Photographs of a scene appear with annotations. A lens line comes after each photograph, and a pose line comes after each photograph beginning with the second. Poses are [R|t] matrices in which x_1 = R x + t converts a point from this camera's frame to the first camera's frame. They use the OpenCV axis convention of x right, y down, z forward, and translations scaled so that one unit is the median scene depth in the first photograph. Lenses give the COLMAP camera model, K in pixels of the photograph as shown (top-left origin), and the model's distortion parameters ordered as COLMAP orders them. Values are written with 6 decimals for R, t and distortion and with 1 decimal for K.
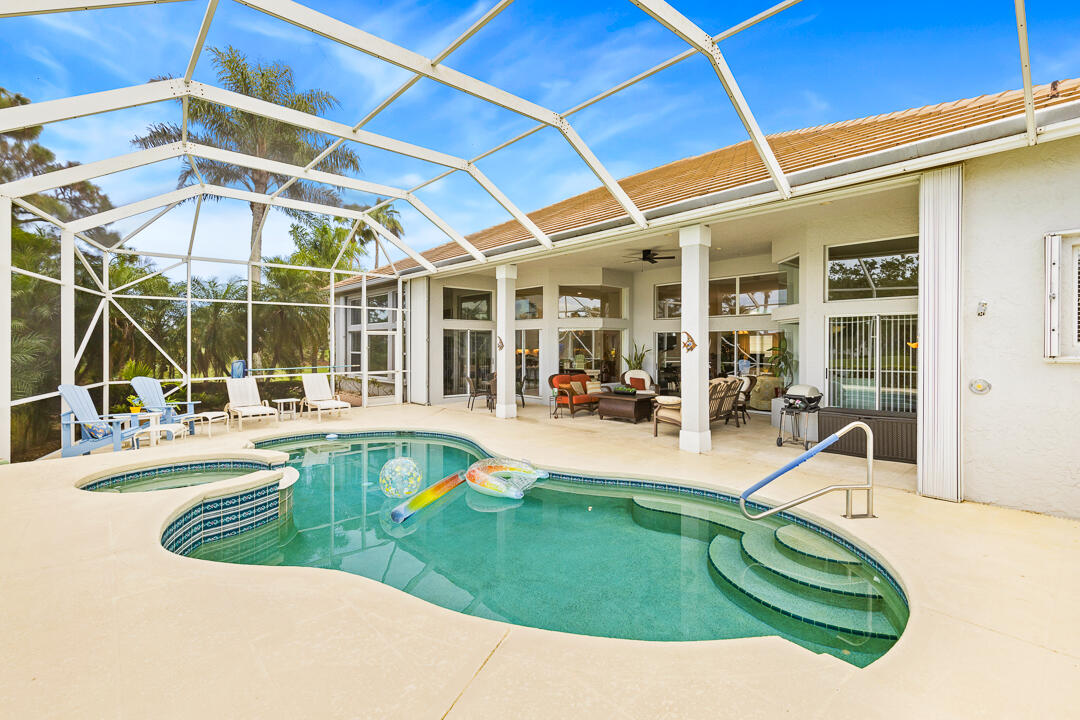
lens RADIAL K [[497.3, 0, 540.7], [0, 497.3, 360.8], [0, 0, 1]] dist [0.005510, -0.001670]
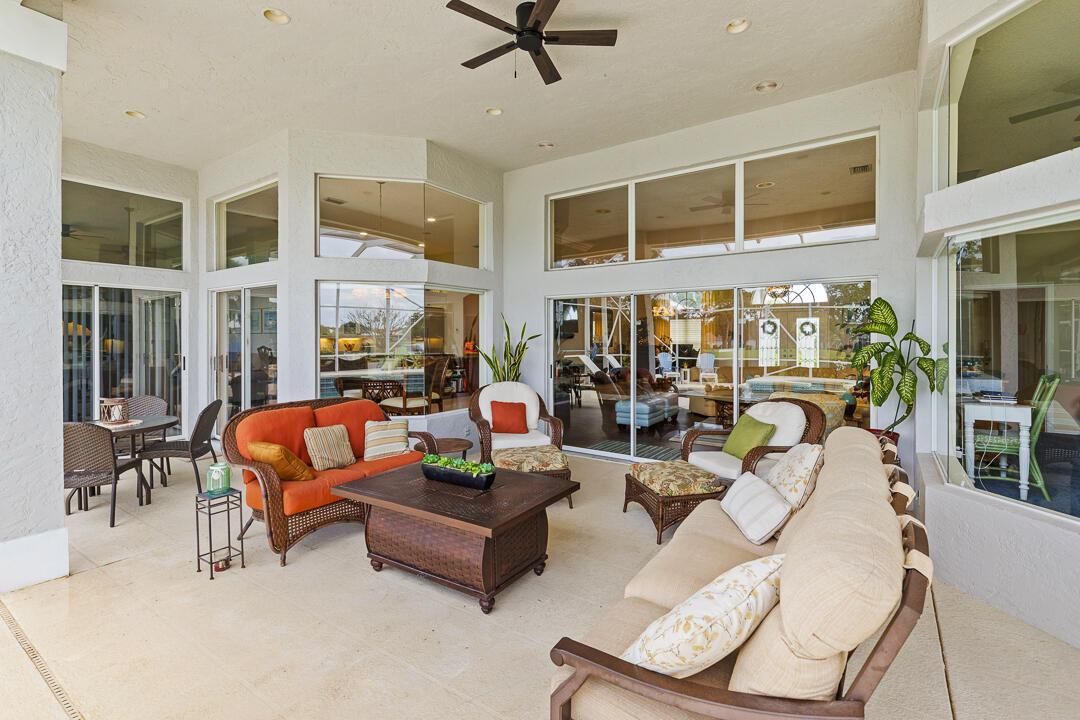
lens RADIAL K [[497.3, 0, 541.8], [0, 497.3, 355.3], [0, 0, 1]] dist [0.005510, -0.001670]
pose [[0.974920, -0.009537, 0.222350, 0.120317], [0.009086, 0.999954, 0.003052, -0.006568], [-0.222368, -0.000955, 0.974962, 0.545649]]
